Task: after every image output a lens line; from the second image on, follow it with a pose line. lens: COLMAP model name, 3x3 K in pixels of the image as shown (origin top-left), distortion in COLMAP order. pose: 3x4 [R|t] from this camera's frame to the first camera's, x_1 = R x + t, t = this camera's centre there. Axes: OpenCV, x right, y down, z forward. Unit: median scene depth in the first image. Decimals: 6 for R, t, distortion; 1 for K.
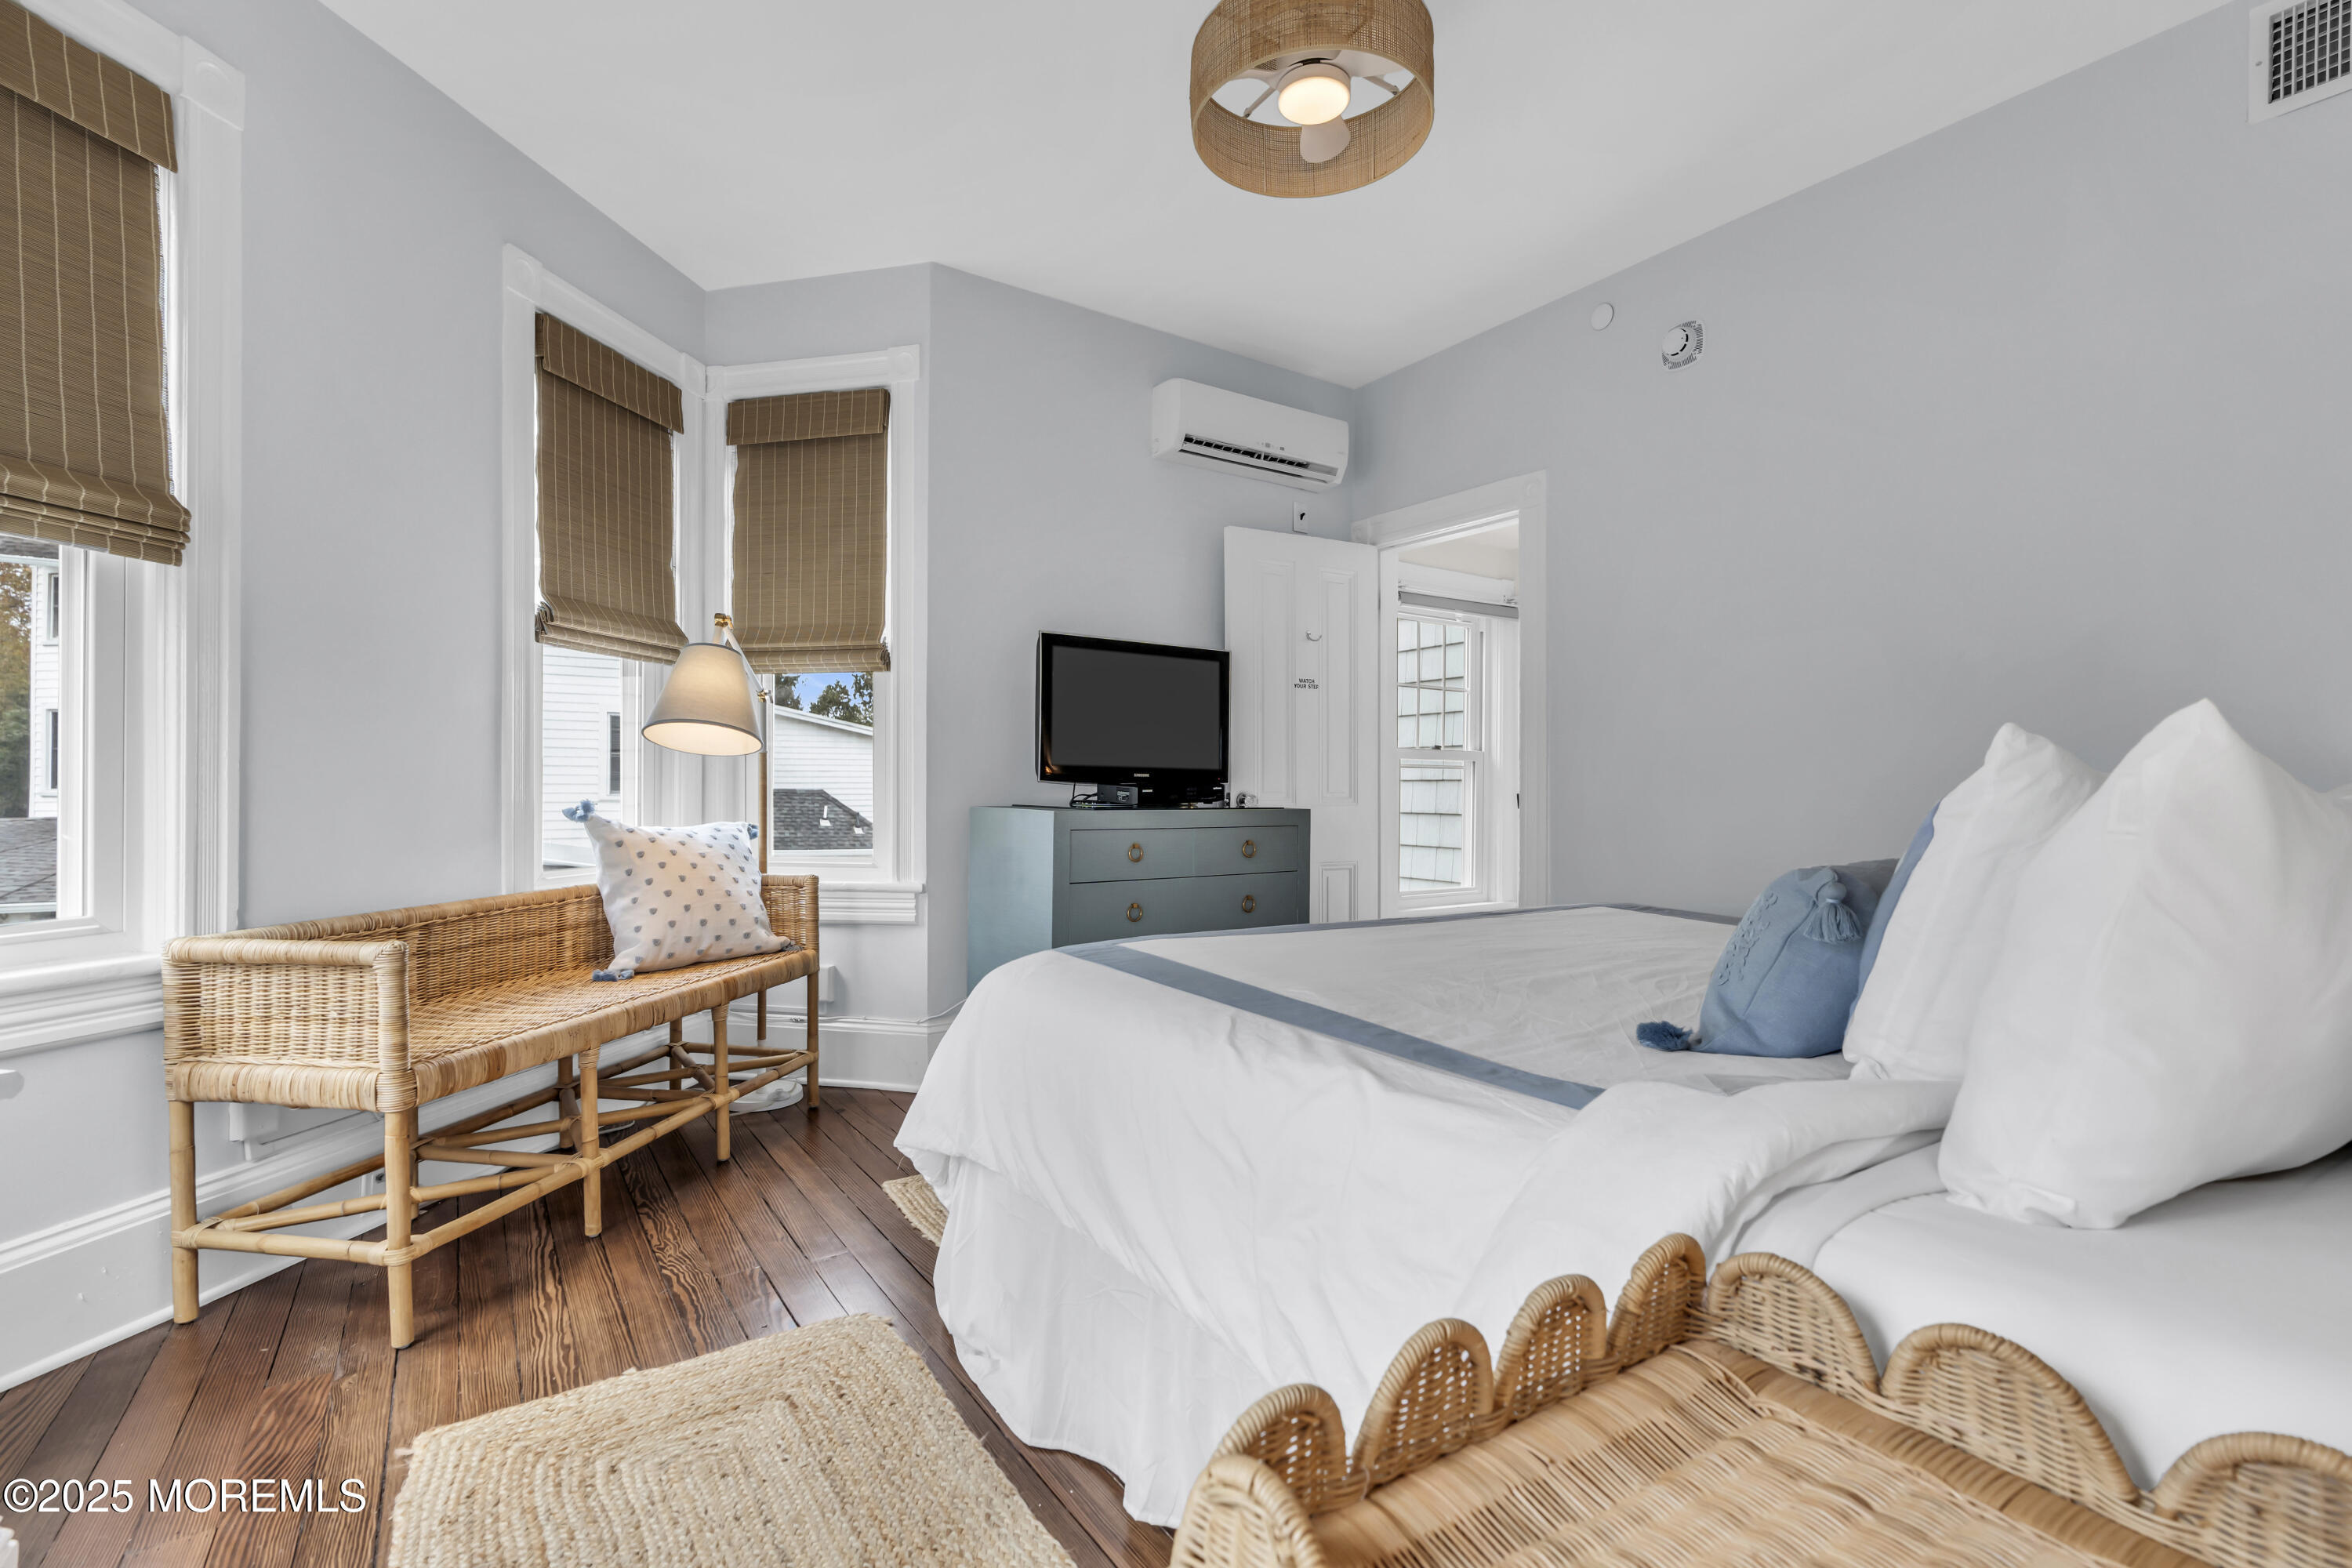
lens RADIAL K [[1138.2, 0, 1176.0], [0, 1138.2, 784.0], [0, 0, 1]] dist [0.001378, 0.000152]
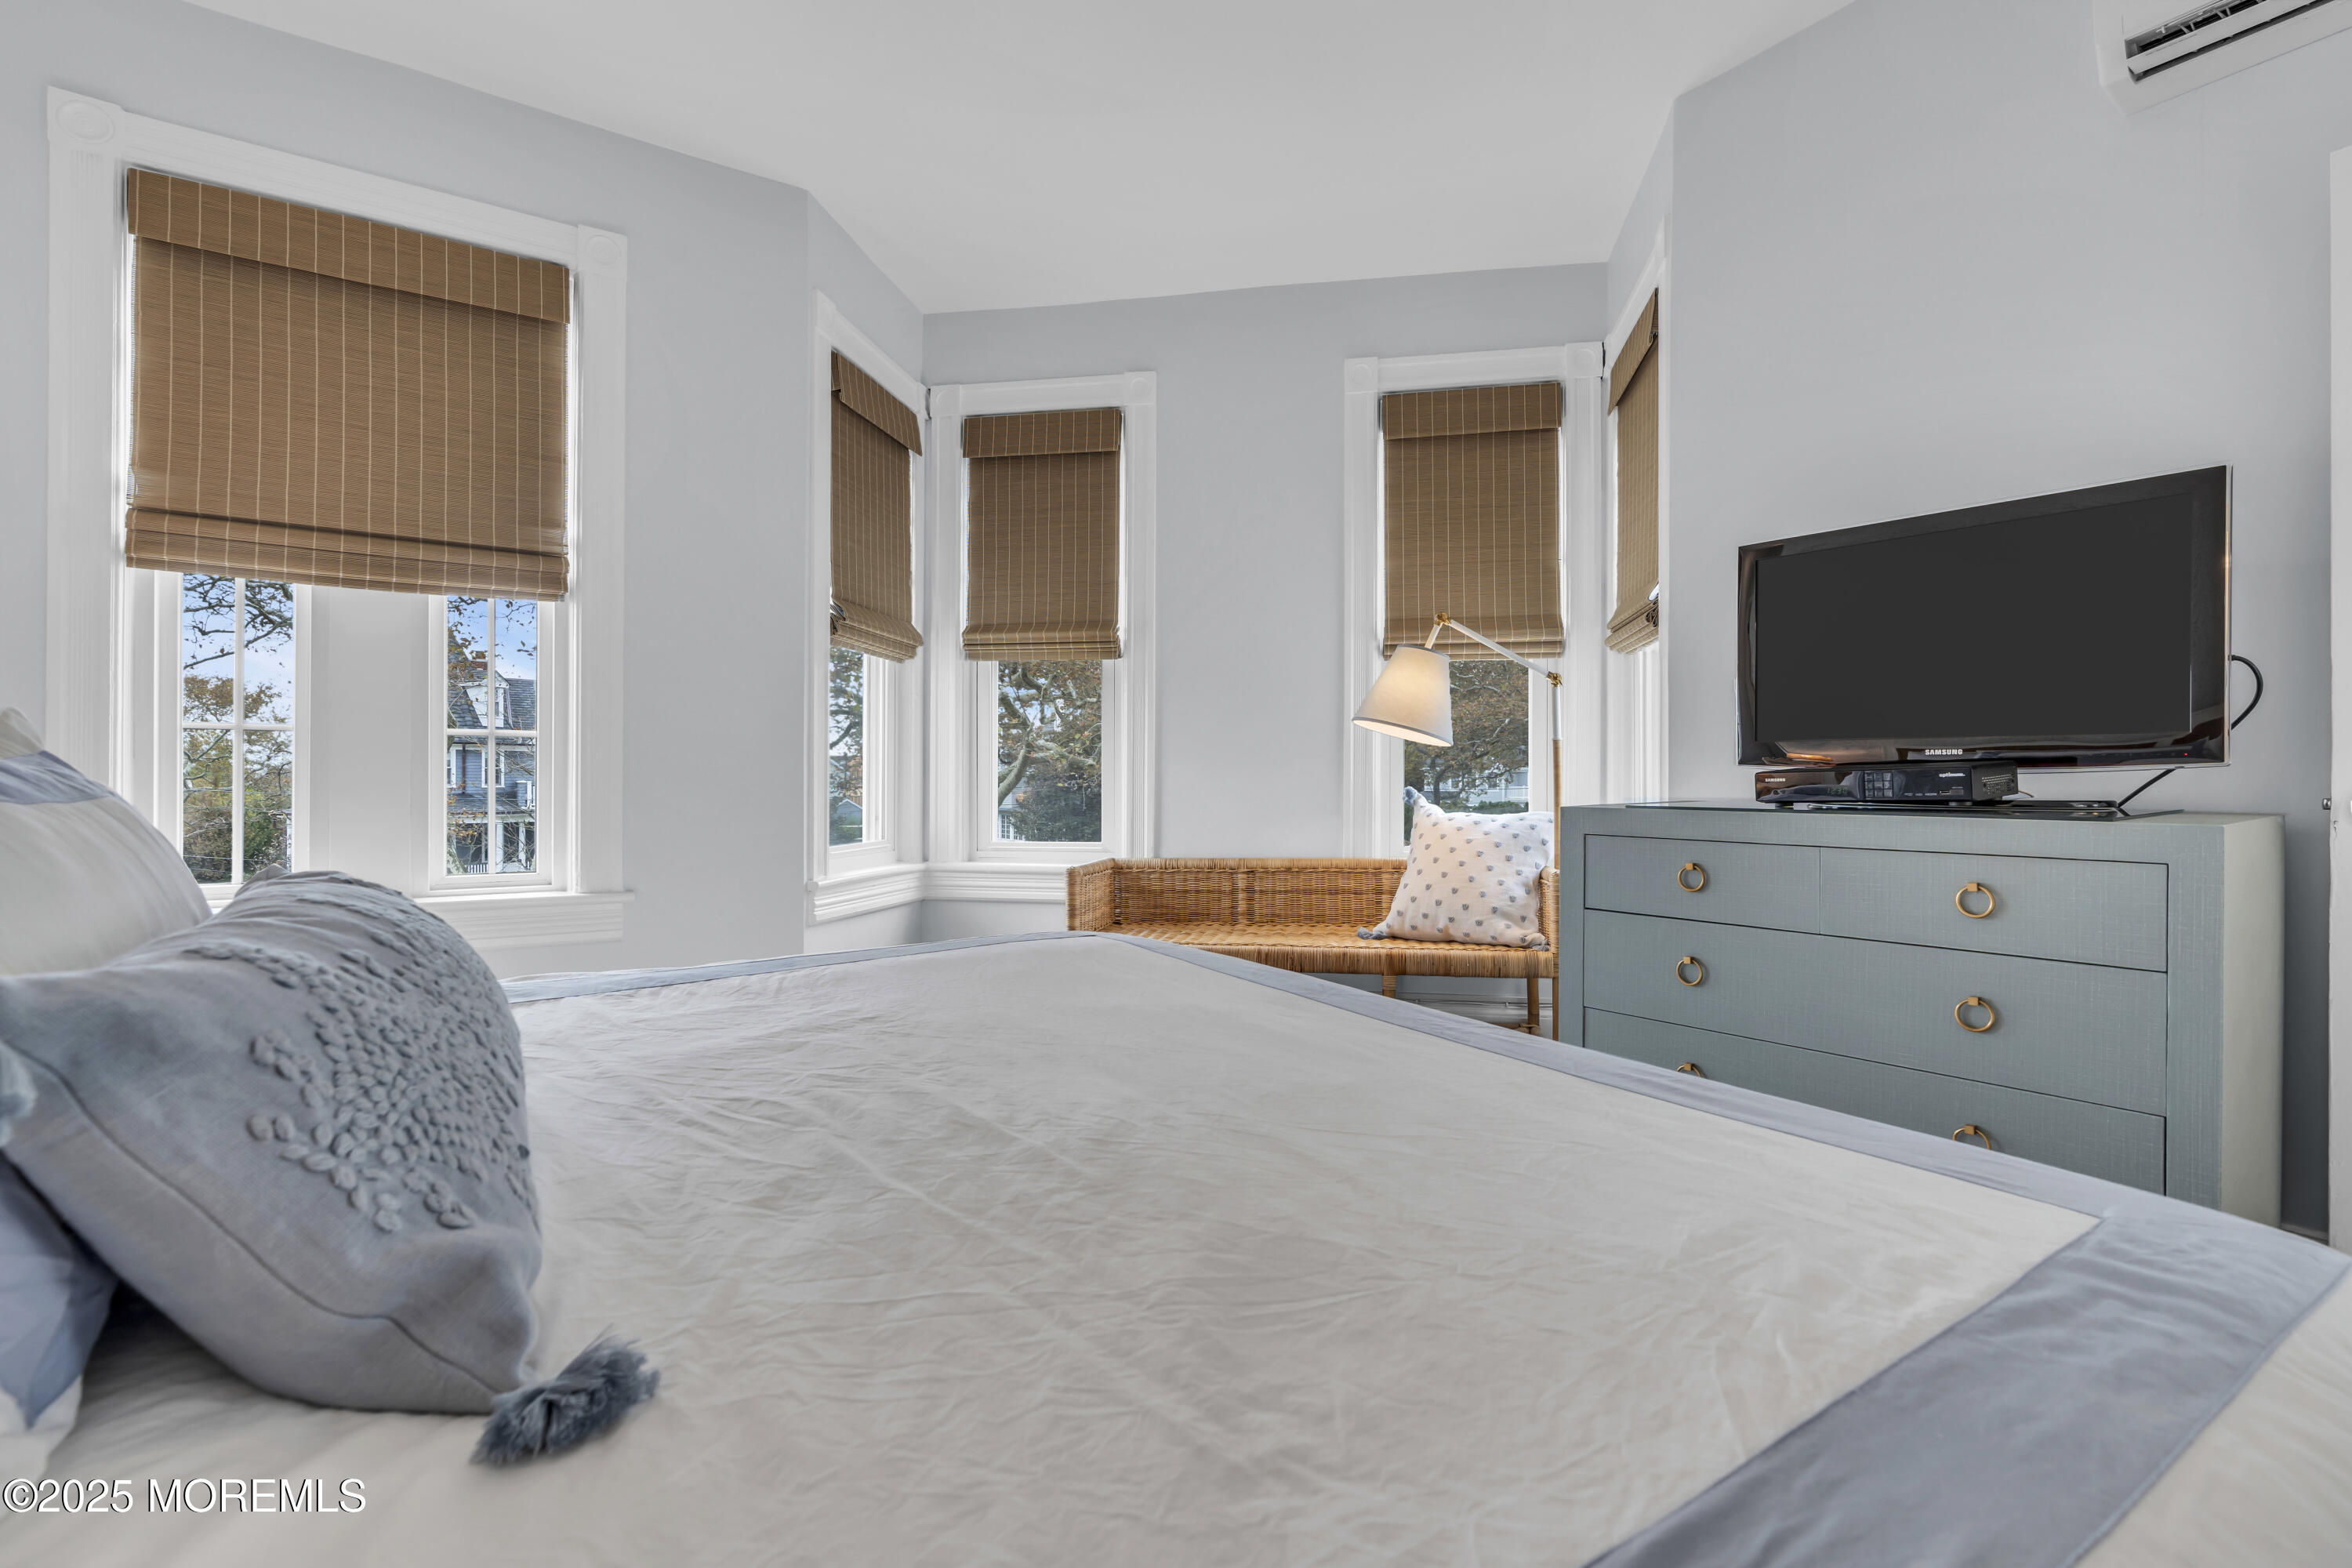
lens RADIAL K [[1138.2, 0, 1176.0], [0, 1138.2, 784.0], [0, 0, 1]] dist [0.001378, 0.000152]
pose [[-0.055407, 0.004660, -0.998453, 0.685867], [0.006396, 0.999970, 0.004312, 0.003253], [0.998443, -0.006147, -0.055435, 0.829452]]
